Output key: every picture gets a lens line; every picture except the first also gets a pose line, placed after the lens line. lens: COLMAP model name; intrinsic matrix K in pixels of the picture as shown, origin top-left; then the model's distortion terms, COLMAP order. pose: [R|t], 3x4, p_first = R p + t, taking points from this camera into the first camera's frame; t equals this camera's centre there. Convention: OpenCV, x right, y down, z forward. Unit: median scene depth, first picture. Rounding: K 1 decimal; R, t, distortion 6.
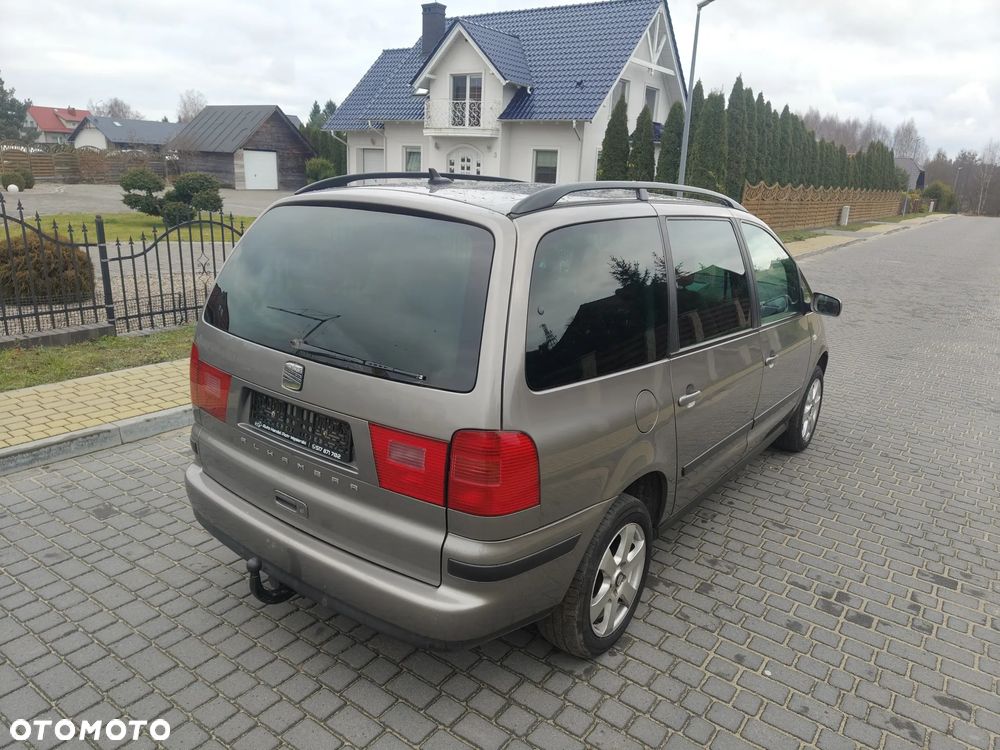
lens RADIAL K [[698.1, 0, 497.6], [0, 698.1, 374.0], [0, 0, 1]] dist [0.012433, 0.000866]
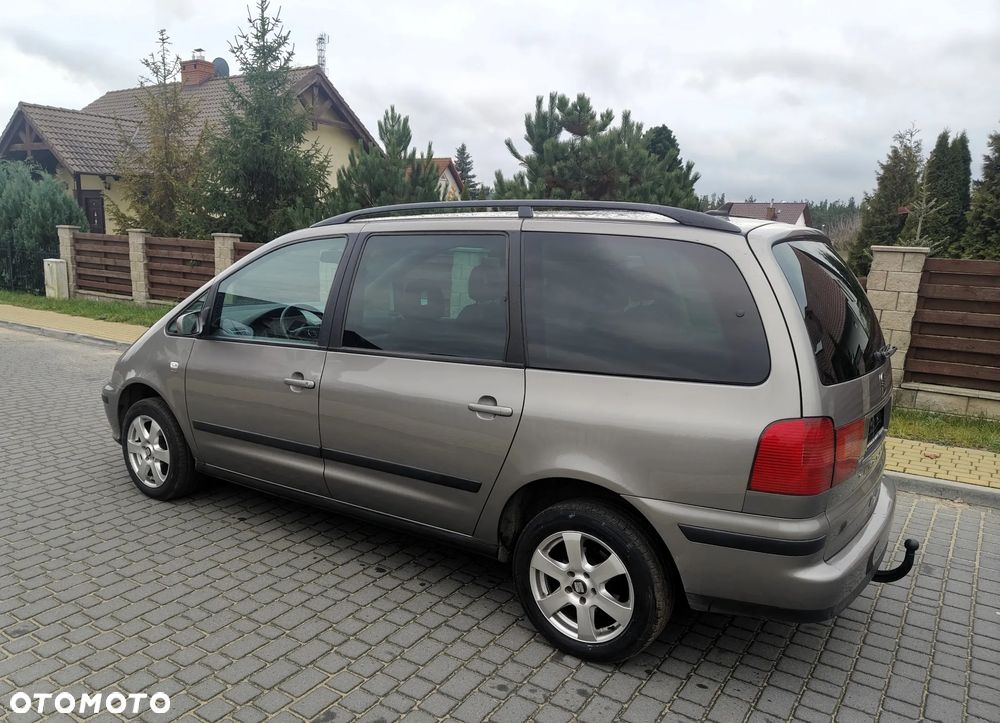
lens RADIAL K [[748.5, 0, 454.2], [0, 748.5, 406.3], [0, 0, 1]] dist [0.014974, 0.001480]
pose [[-0.000748, -0.267596, 0.963531, -0.755456], [0.247556, 0.933490, 0.259445, -0.232758], [-0.968873, 0.238722, 0.065547, 0.807595]]
